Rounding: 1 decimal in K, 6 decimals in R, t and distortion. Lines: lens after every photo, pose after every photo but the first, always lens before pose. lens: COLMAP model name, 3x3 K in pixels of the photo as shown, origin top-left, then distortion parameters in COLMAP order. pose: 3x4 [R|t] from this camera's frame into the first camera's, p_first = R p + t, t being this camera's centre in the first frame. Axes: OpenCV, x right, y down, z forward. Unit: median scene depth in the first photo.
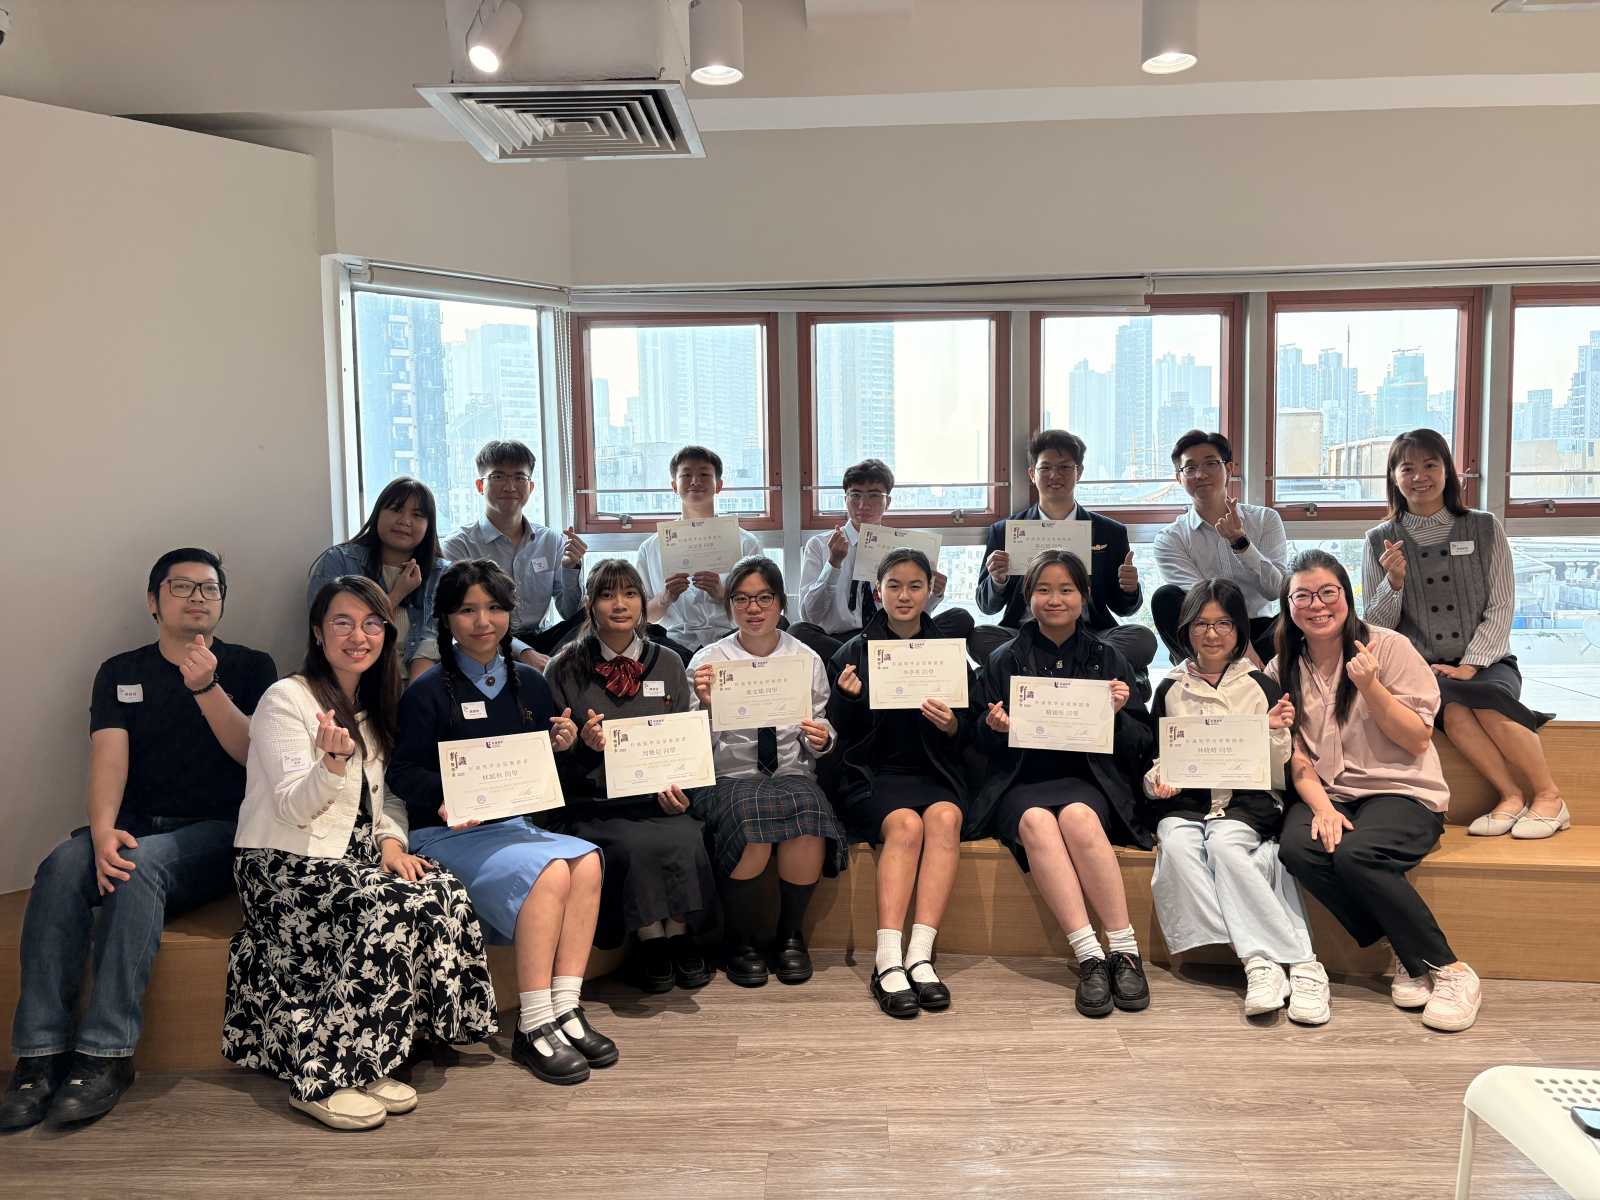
lens RADIAL K [[1253.6, 0, 800.0], [0, 1253.6, 600.0], [0, 0, 1]] dist [-0.002196, 0.000402]
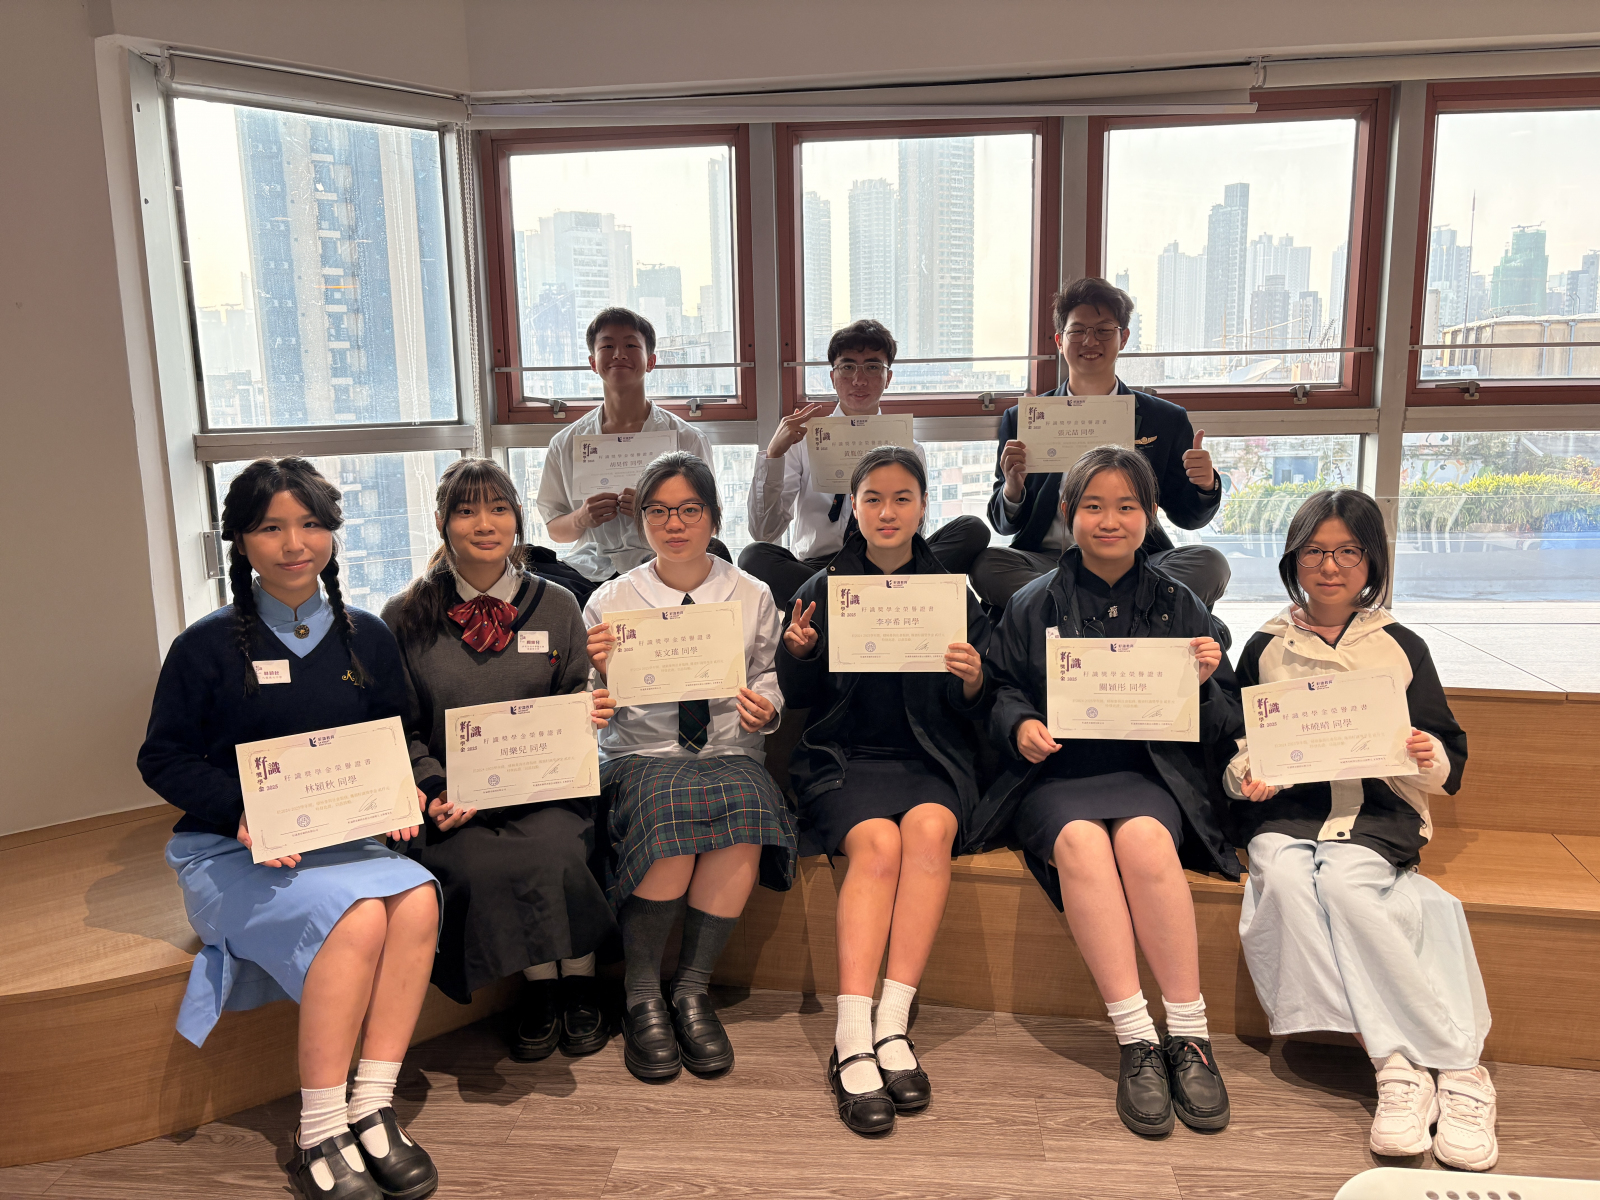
lens RADIAL K [[1183.5, 0, 800.0], [0, 1183.5, 600.0], [0, 0, 1]] dist [0.008938, -0.000828]
pose [[0.997016, 0.010881, -0.076423, 0.087218], [-0.003695, 0.995609, 0.093539, -0.017075], [0.077105, -0.092977, 0.992678, 0.334029]]
